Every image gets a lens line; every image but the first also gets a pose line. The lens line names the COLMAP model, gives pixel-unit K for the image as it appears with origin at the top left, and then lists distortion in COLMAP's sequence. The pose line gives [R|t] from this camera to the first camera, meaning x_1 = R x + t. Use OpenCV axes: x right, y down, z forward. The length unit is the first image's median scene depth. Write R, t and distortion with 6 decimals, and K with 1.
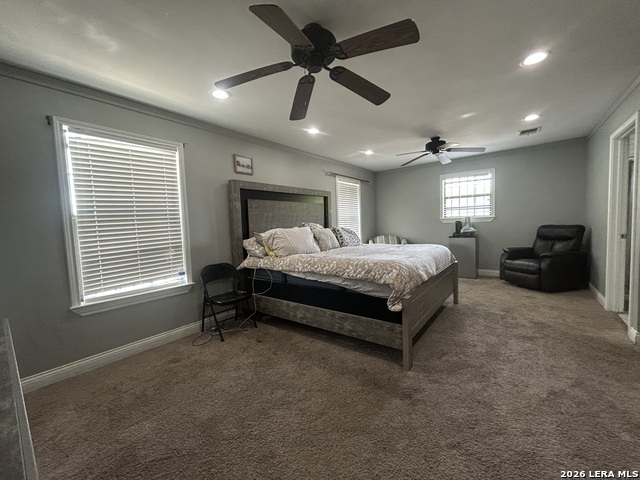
lens RADIAL K [[258.6, 0, 318.2], [0, 258.6, 238.3], [0, 0, 1]] dist [0.003161, 0.000539]
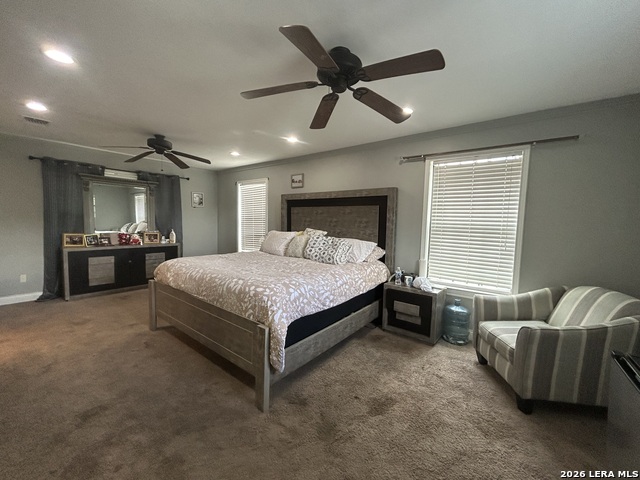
lens RADIAL K [[258.6, 0, 317.1], [0, 258.6, 241.3], [0, 0, 1]] dist [0.003161, 0.000539]
pose [[-0.012410, 0.099709, -0.994939, 1.022739], [-0.104696, 0.989417, 0.100461, -0.121743], [0.994427, 0.105413, -0.001840, 1.118796]]
